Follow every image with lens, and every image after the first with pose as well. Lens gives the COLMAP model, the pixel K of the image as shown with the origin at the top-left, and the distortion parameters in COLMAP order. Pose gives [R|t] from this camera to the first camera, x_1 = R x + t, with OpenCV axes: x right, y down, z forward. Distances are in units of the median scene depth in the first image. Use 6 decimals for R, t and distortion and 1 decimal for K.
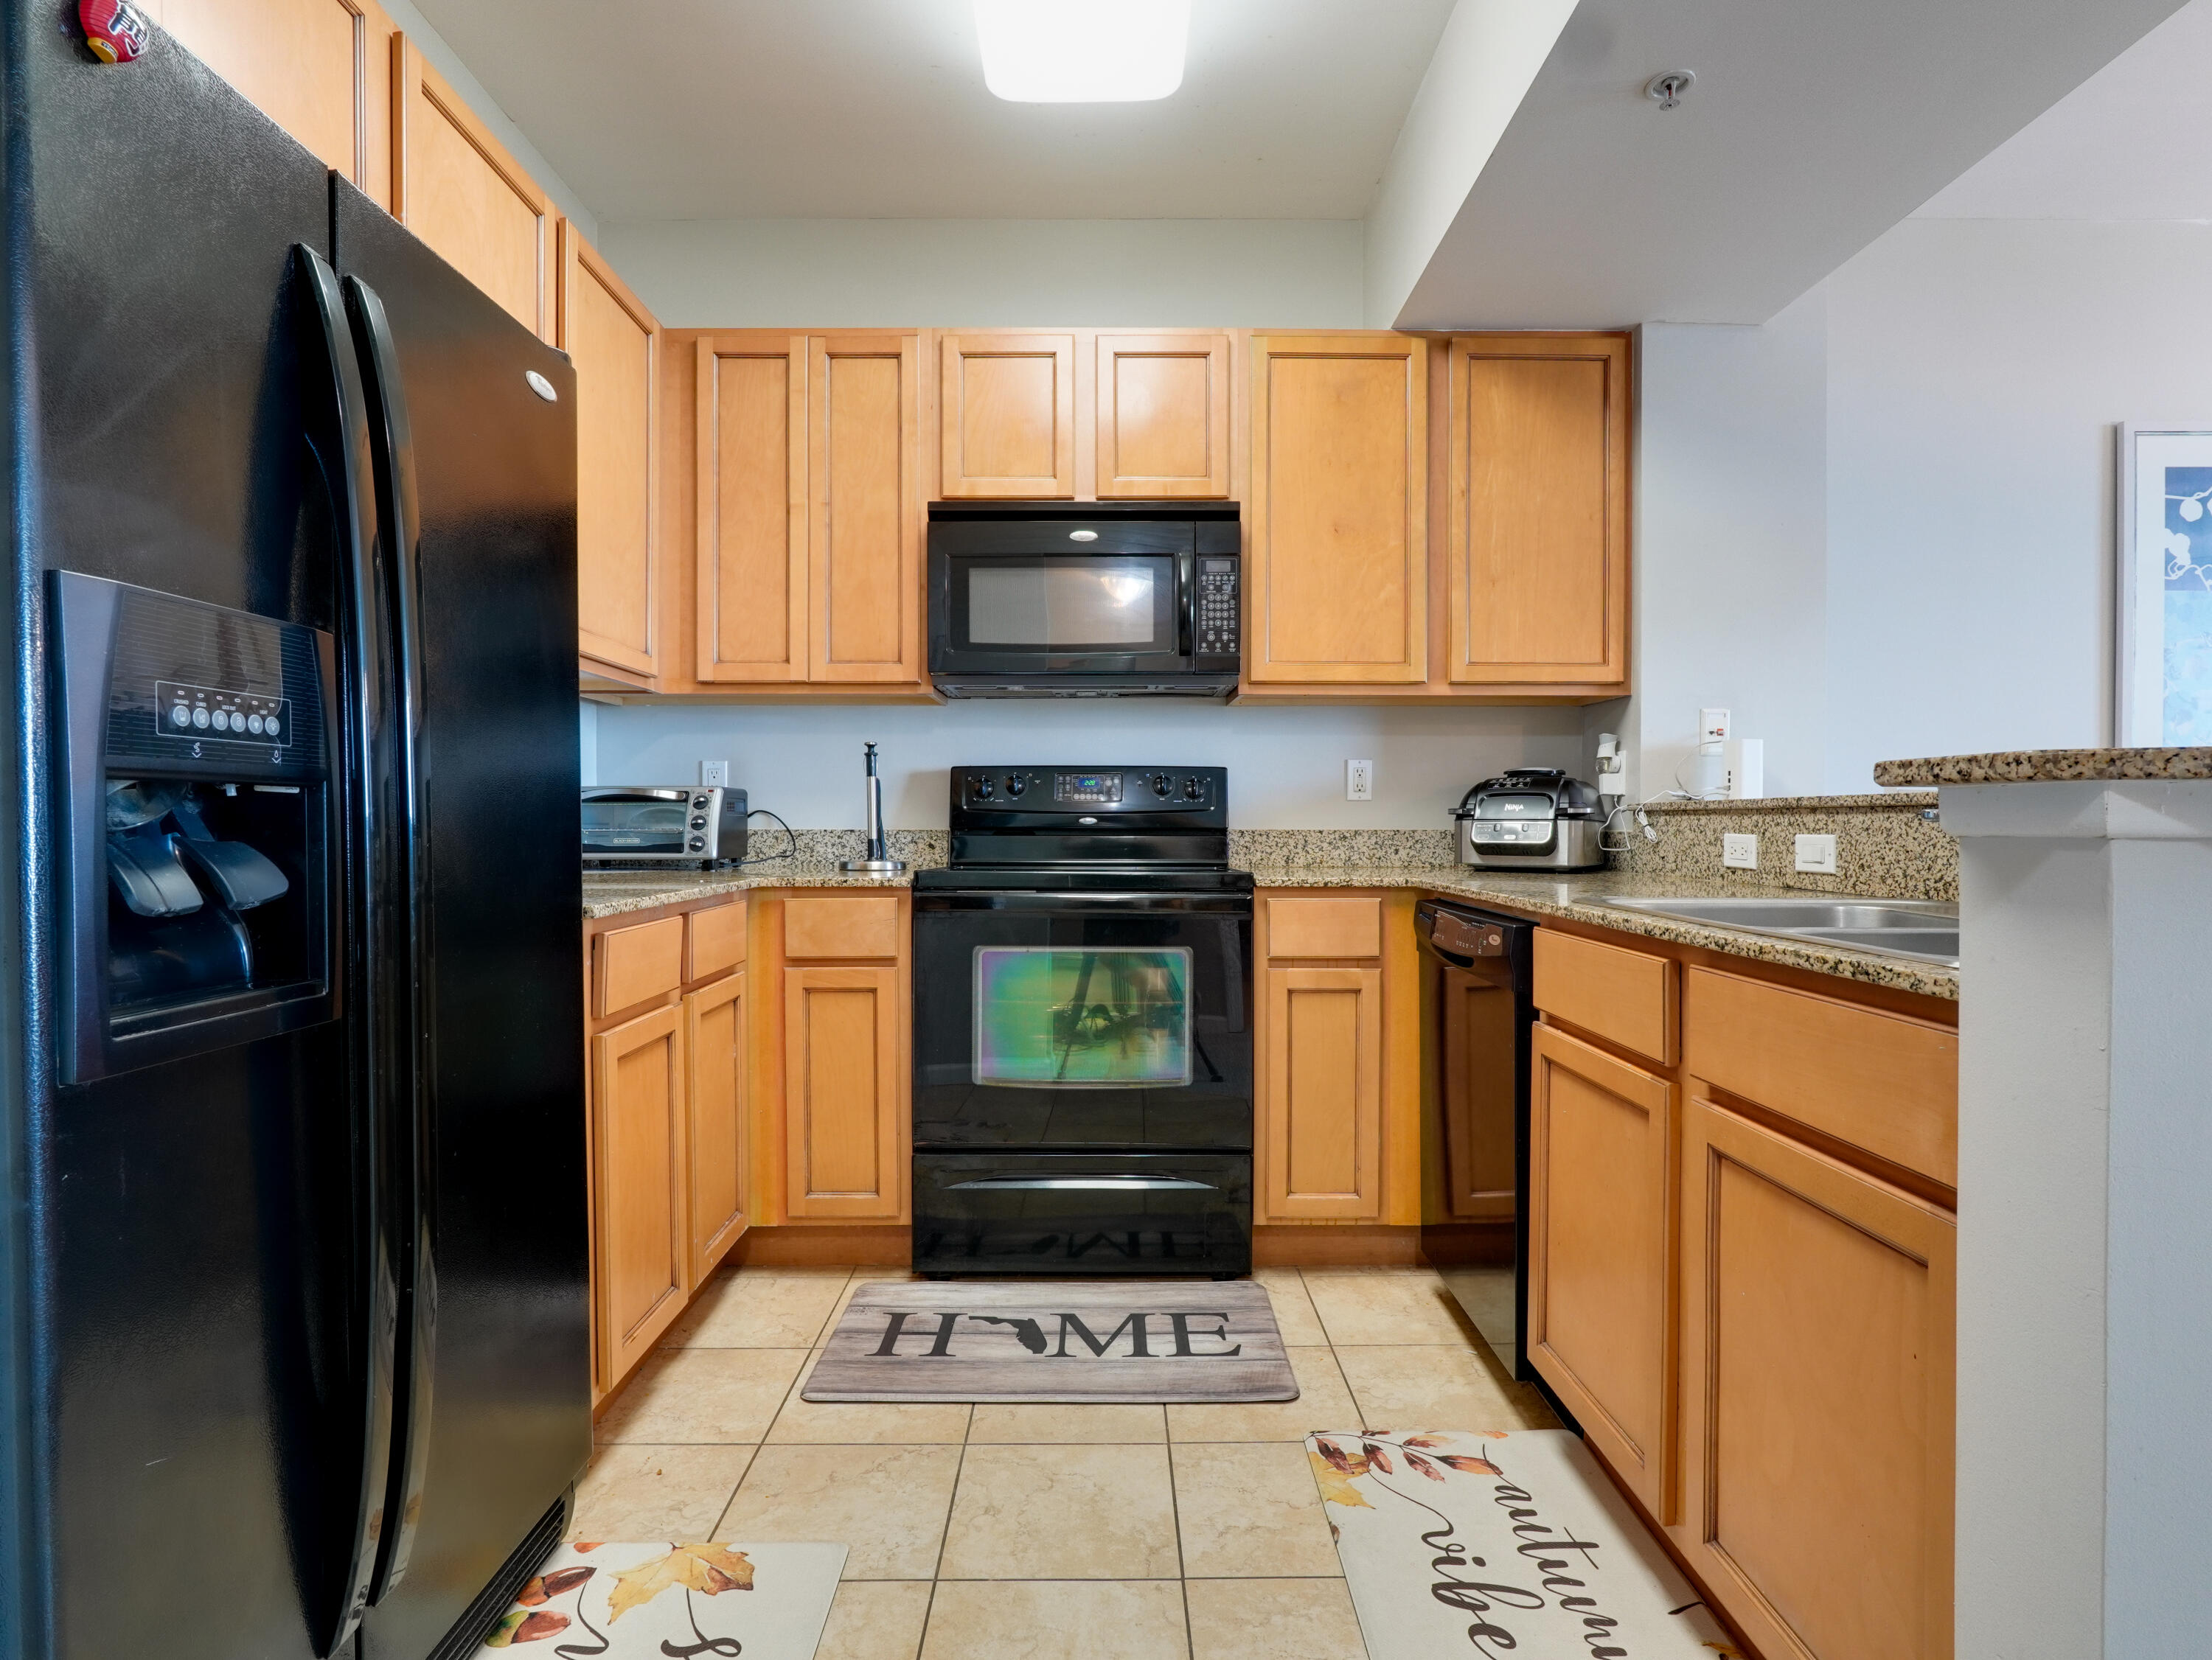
lens RADIAL K [[1137.5, 0, 1103.2], [0, 1137.5, 837.0], [0, 0, 1]] dist [-0.017136, 0.001664]
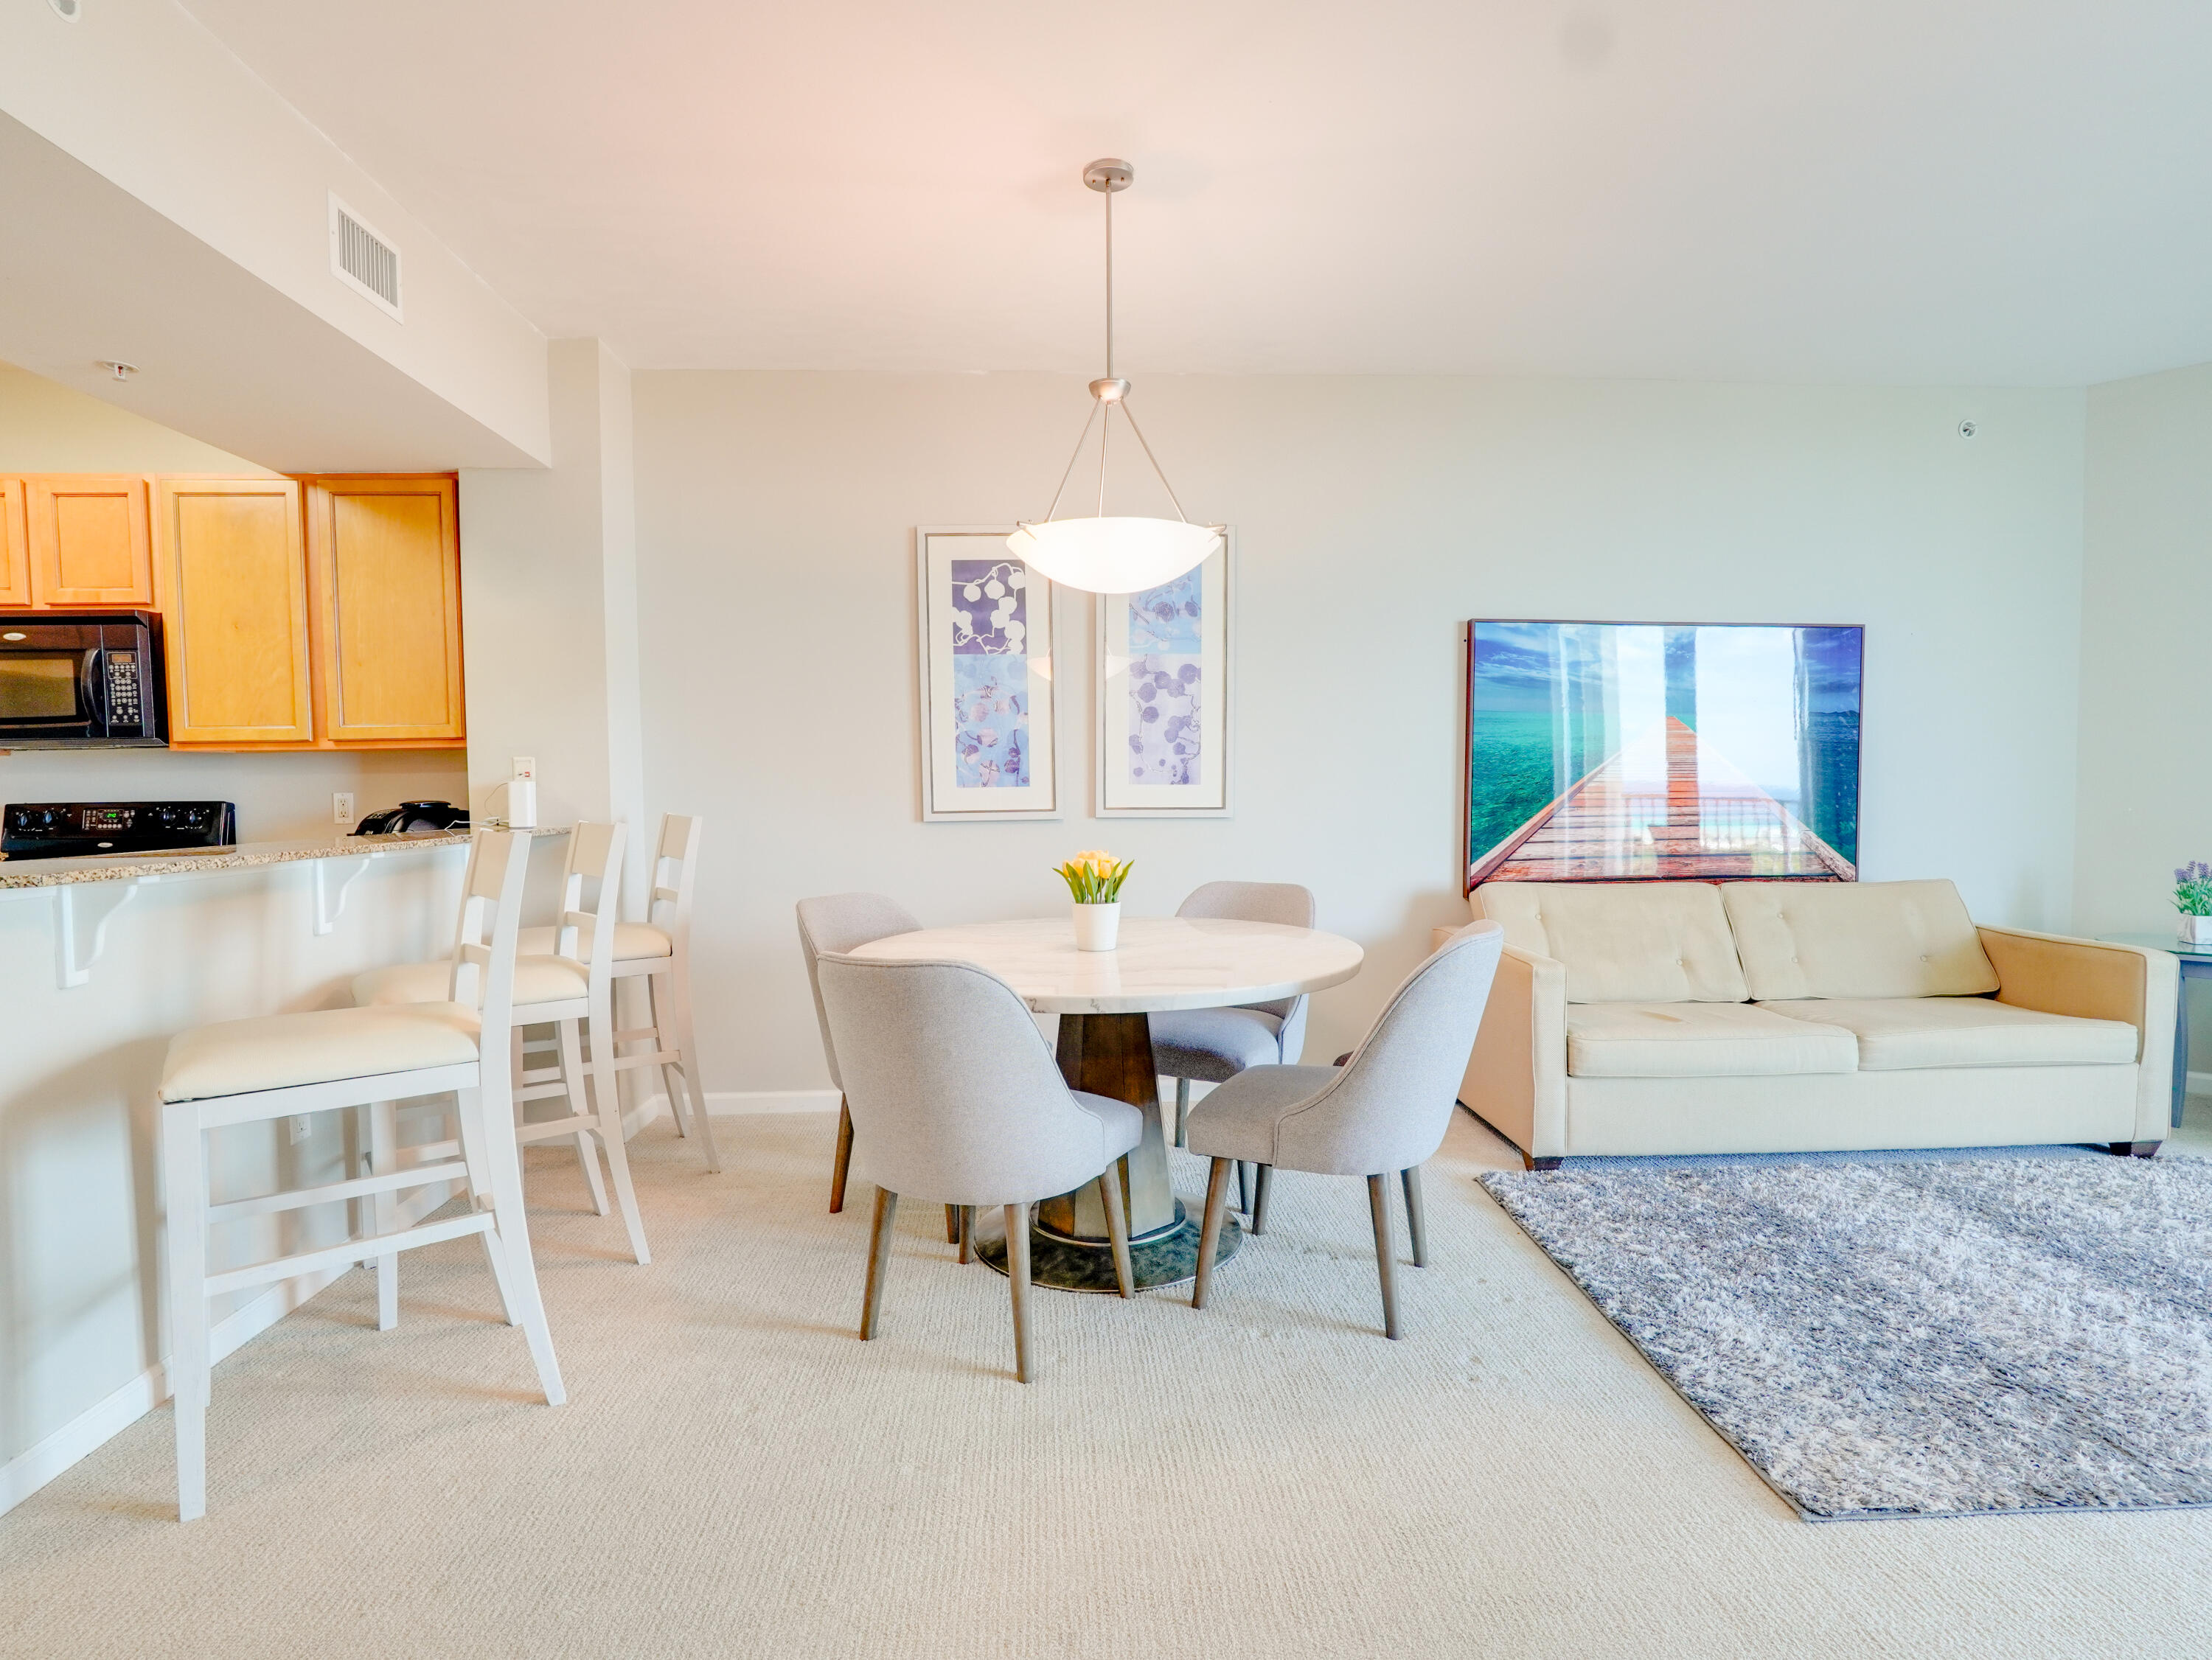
lens RADIAL K [[1137.5, 0, 1103.2], [0, 1137.5, 837.0], [0, 0, 1]] dist [-0.017136, 0.001664]
pose [[0.997654, -0.019549, 0.065604, 1.124095], [0.017465, 0.999329, 0.032187, -0.049032], [-0.066189, -0.030966, 0.997326, -0.386204]]
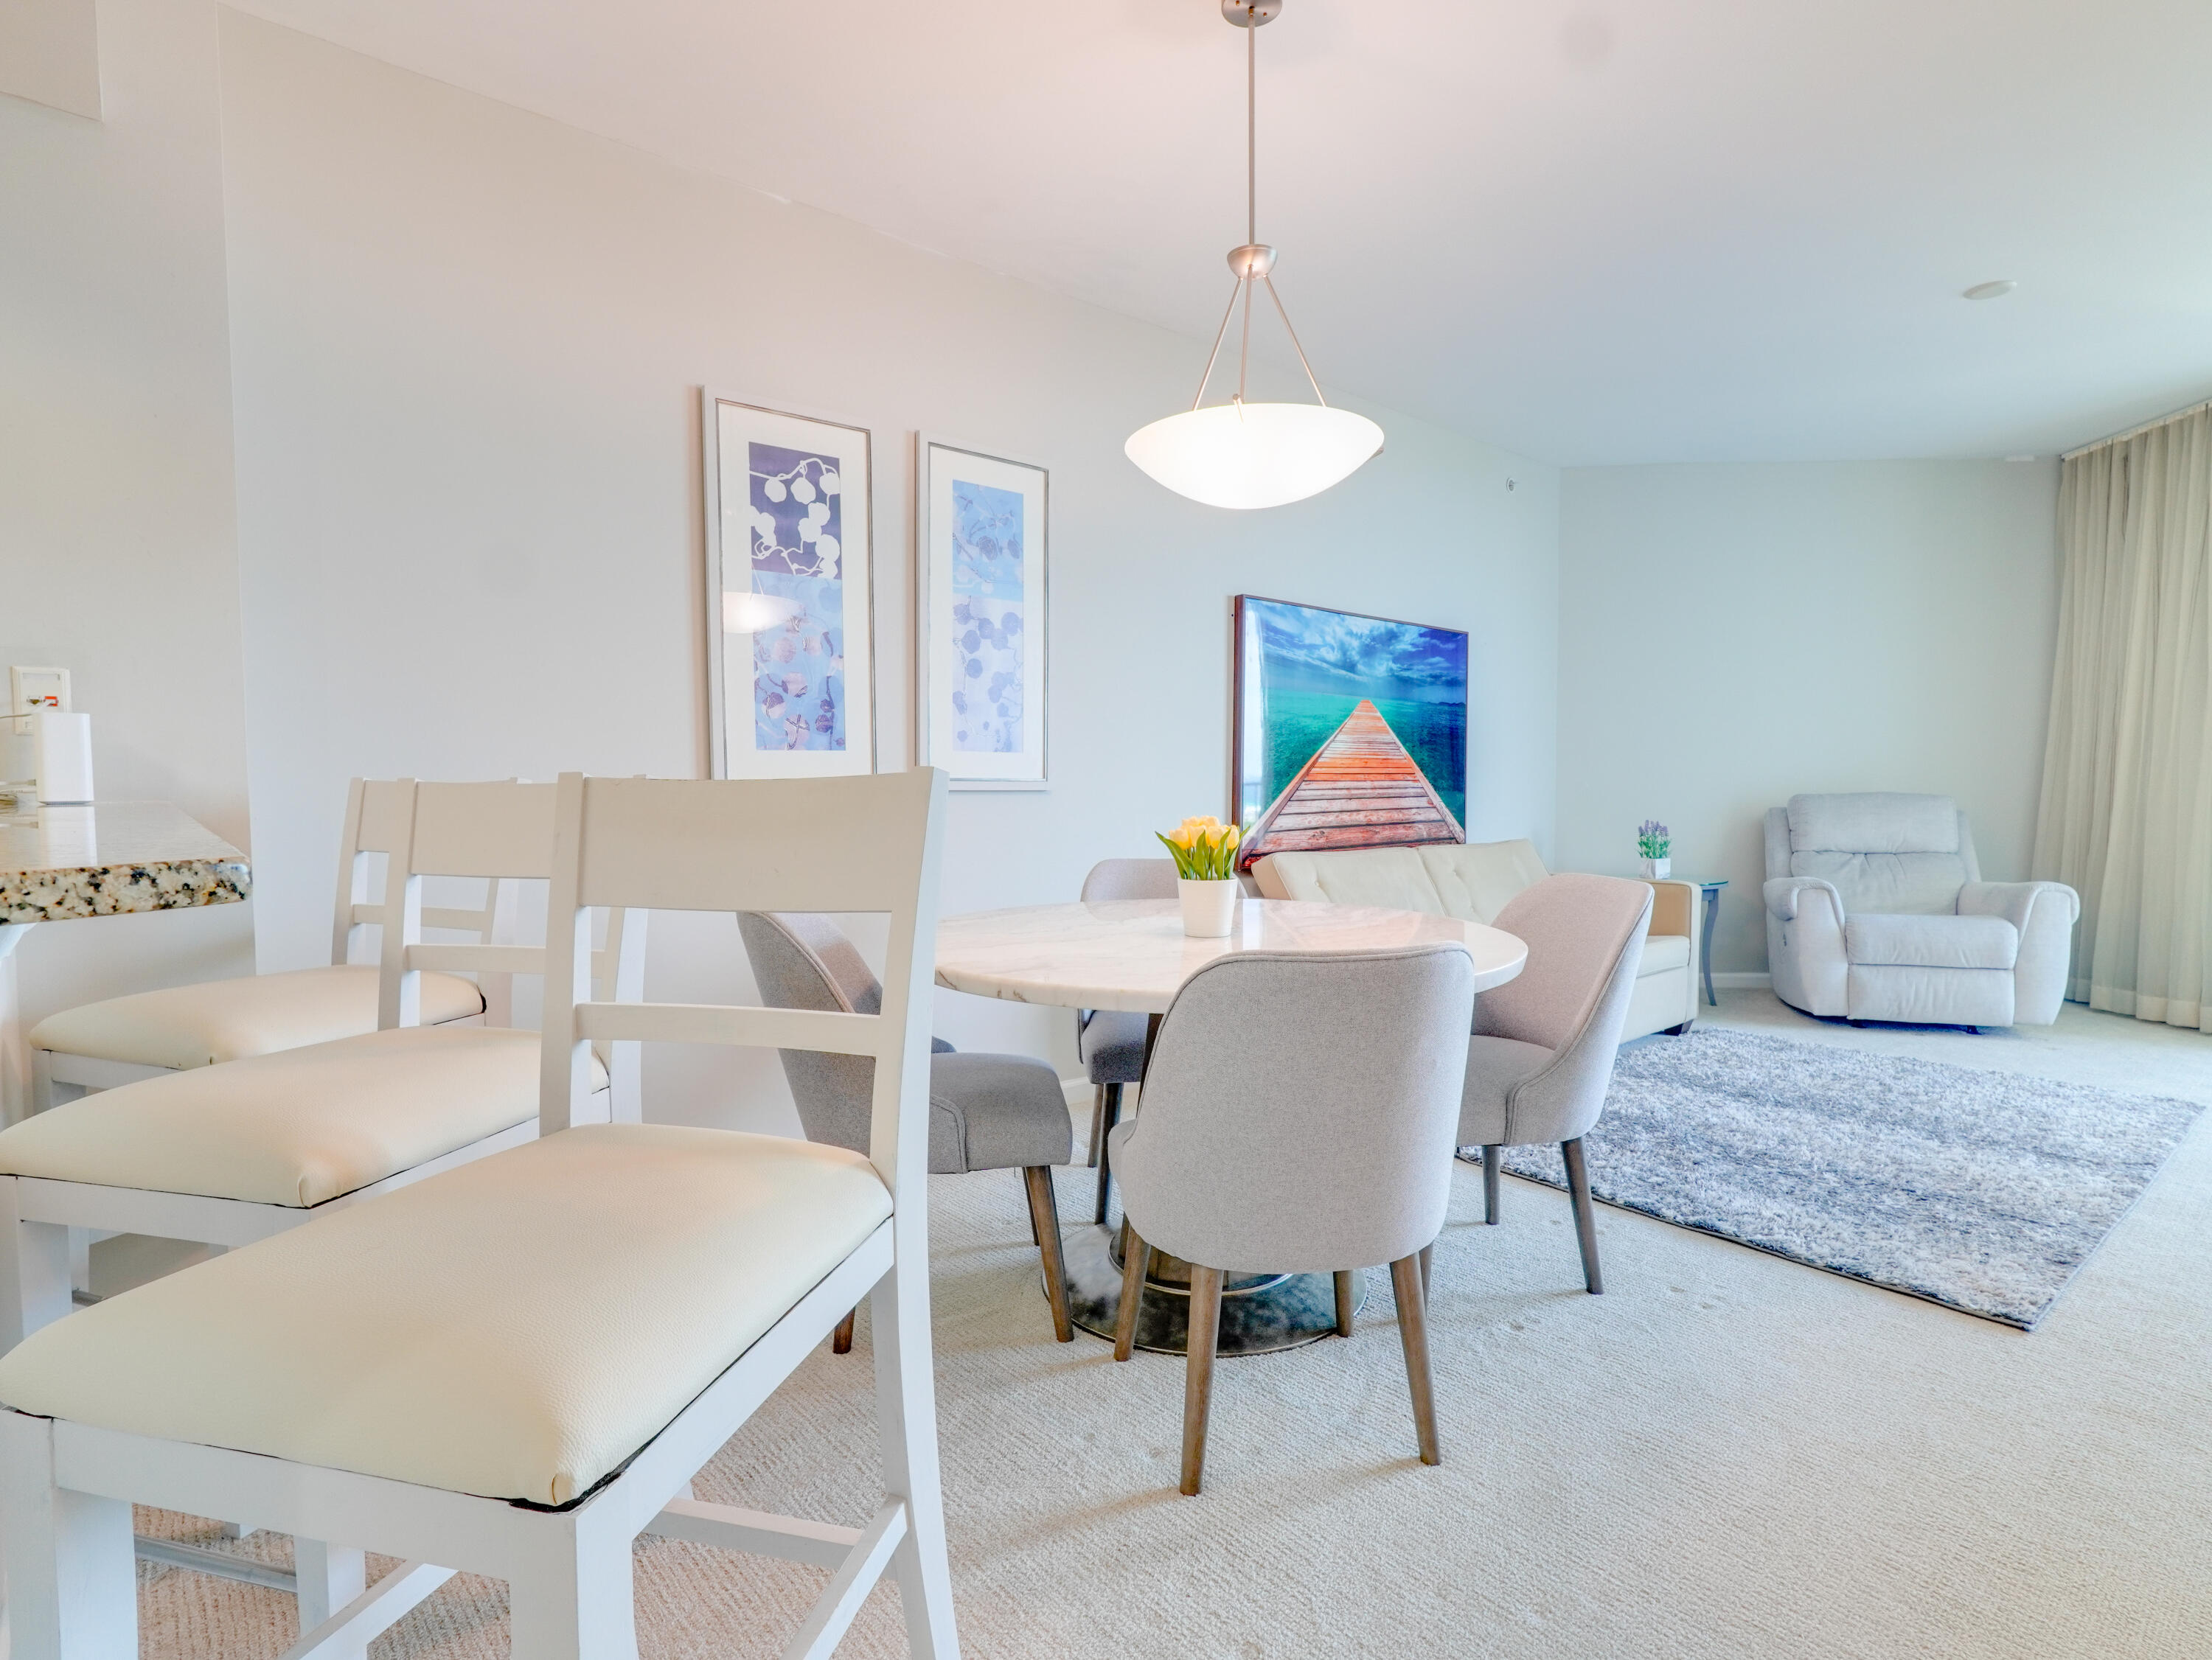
lens RADIAL K [[1137.5, 0, 1103.2], [0, 1137.5, 837.0], [0, 0, 1]] dist [-0.017136, 0.001664]
pose [[0.756929, -0.043961, 0.652017, 0.569959], [0.018790, 0.998786, 0.045527, -0.028349], [-0.653227, -0.022210, 0.756836, 0.048294]]
